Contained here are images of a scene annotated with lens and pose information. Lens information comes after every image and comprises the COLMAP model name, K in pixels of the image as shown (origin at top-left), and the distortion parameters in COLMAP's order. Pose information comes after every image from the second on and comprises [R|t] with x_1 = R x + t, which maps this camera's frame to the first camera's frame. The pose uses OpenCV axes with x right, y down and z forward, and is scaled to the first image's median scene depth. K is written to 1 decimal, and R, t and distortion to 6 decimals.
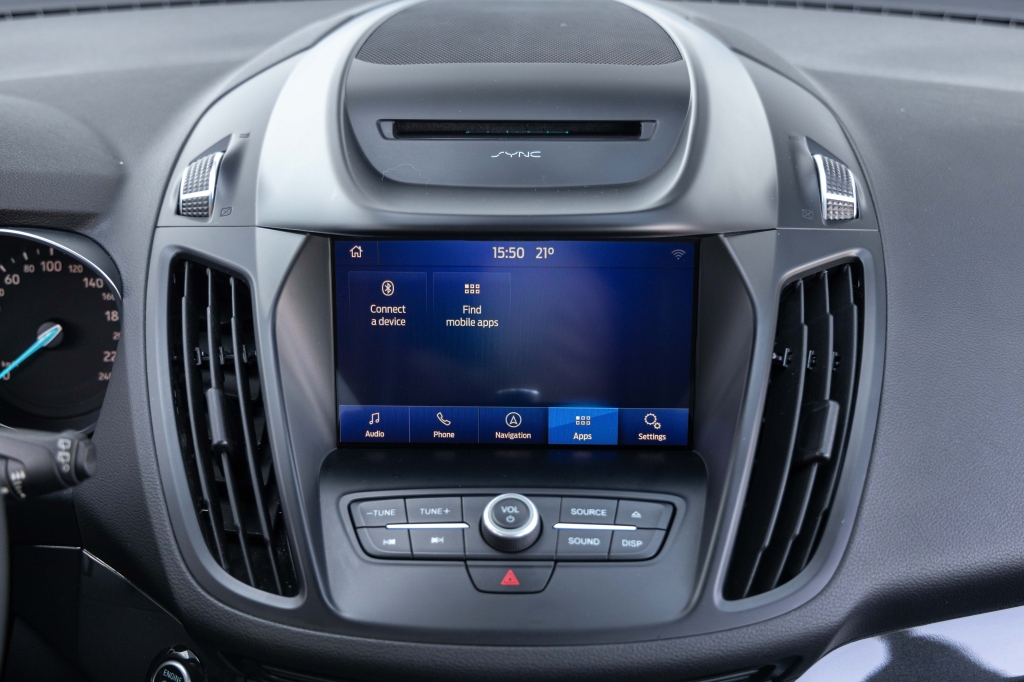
lens RADIAL K [[1498.2, 0, 504.6], [0, 1498.2, 378.1], [0, 0, 1]] dist [0.015785, 0.000000]
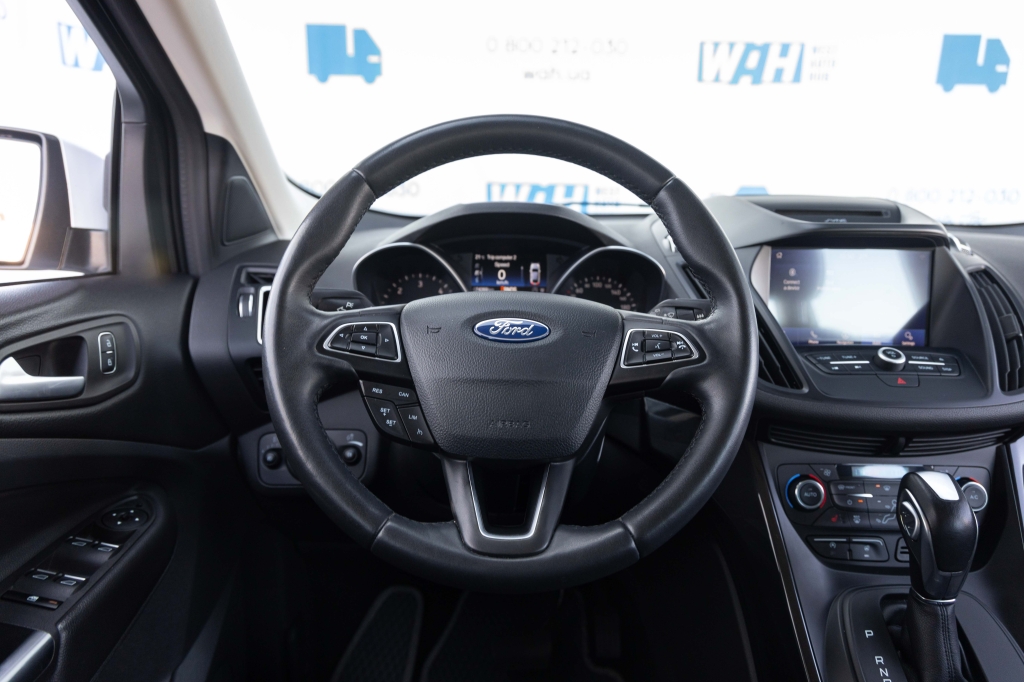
lens RADIAL K [[686.8, 0, 504.7], [0, 686.8, 334.8], [0, 0, 1]] dist [-0.008440, 0.005013]
pose [[0.999763, 0.007510, 0.020411, -0.532136], [-0.002451, 0.971423, -0.237343, 0.276688], [-0.021610, 0.237237, 0.971211, 0.038931]]
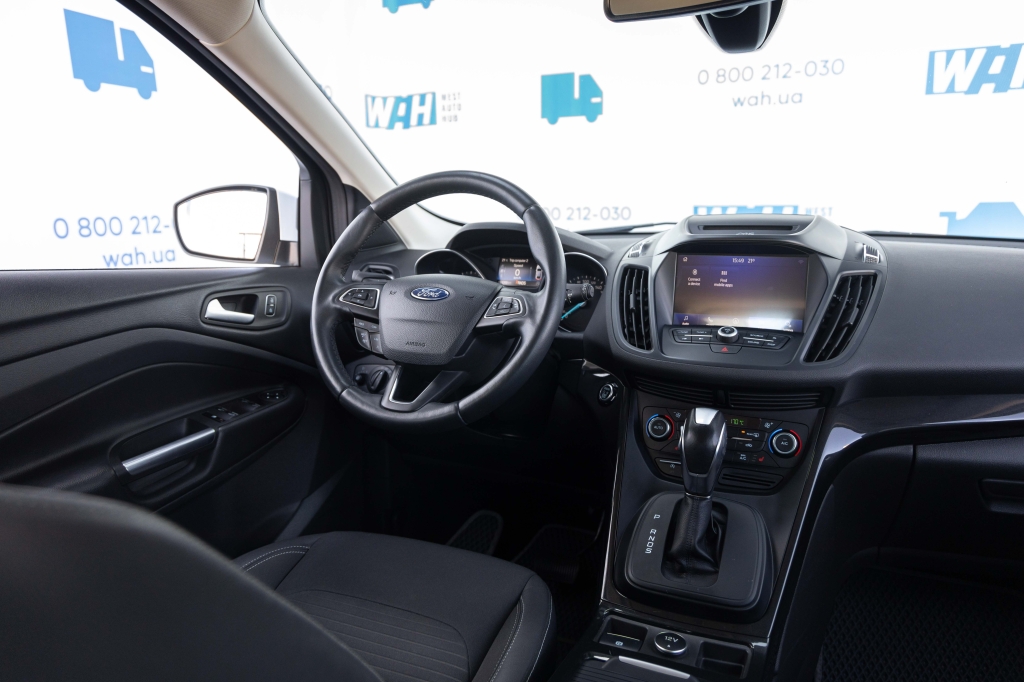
lens RADIAL K [[686.8, 0, 502.4], [0, 686.8, 348.5], [0, 0, 1]] dist [-0.008440, 0.005013]
pose [[0.915115, 0.071035, -0.396886, 0.125245], [-0.167680, 0.962245, -0.214403, 0.446854], [0.366671, 0.262754, 0.892476, -0.320010]]
